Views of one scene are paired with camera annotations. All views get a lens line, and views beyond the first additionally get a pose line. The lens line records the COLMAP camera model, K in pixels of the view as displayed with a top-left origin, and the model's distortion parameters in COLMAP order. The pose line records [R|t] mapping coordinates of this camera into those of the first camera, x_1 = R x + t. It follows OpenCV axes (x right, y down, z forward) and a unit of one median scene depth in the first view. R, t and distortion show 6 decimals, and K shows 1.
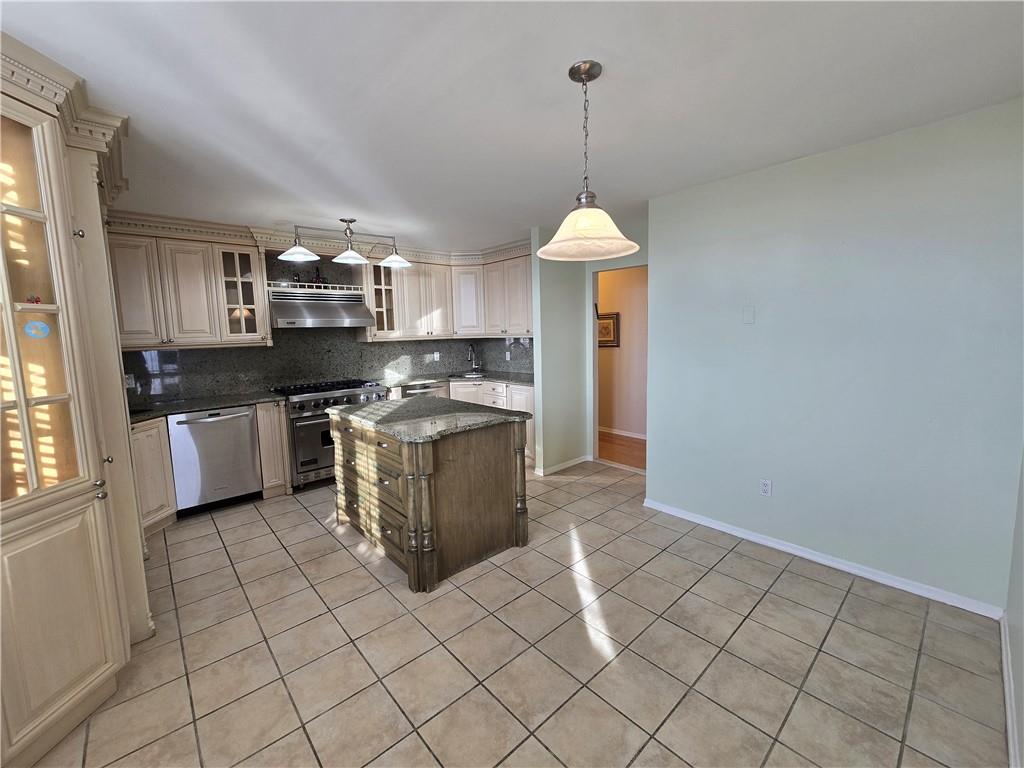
lens RADIAL K [[416.6, 0, 514.4], [0, 416.6, 376.1], [0, 0, 1]] dist [-0.003608, -0.000050]
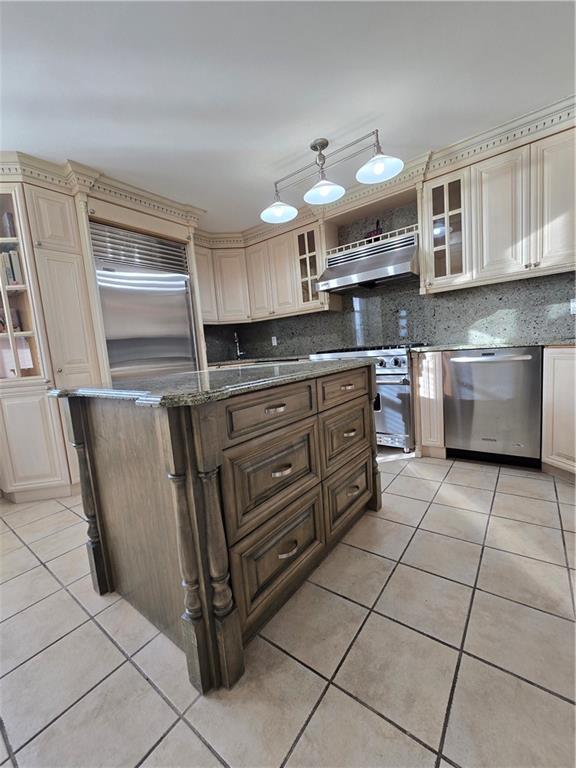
lens RADIAL K [[312.4, 0, 293.3], [0, 312.4, 380.0], [0, 0, 1]] dist [-0.003608, -0.000050]
pose [[0.194479, 0.109417, -0.974785, 0.231930], [-0.028942, 0.993967, 0.105796, 0.027773], [0.980480, 0.007637, 0.196472, 0.758205]]
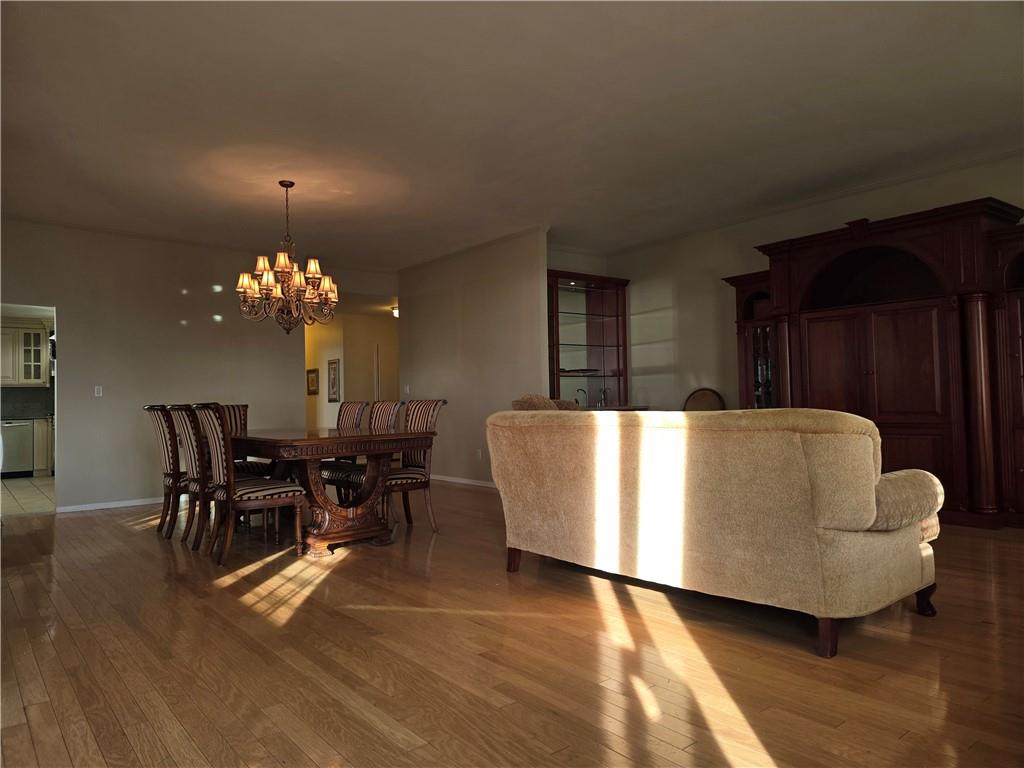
lens RADIAL K [[686.6, 0, 512.4], [0, 686.6, 386.3], [0, 0, 1]] dist [-0.001198, -0.000499]
pose [[0.999216, 0.002405, -0.039524, 1.386385], [-0.007505, 0.991563, -0.129411, 0.268111], [0.038880, 0.129606, 0.990803, -1.658236]]
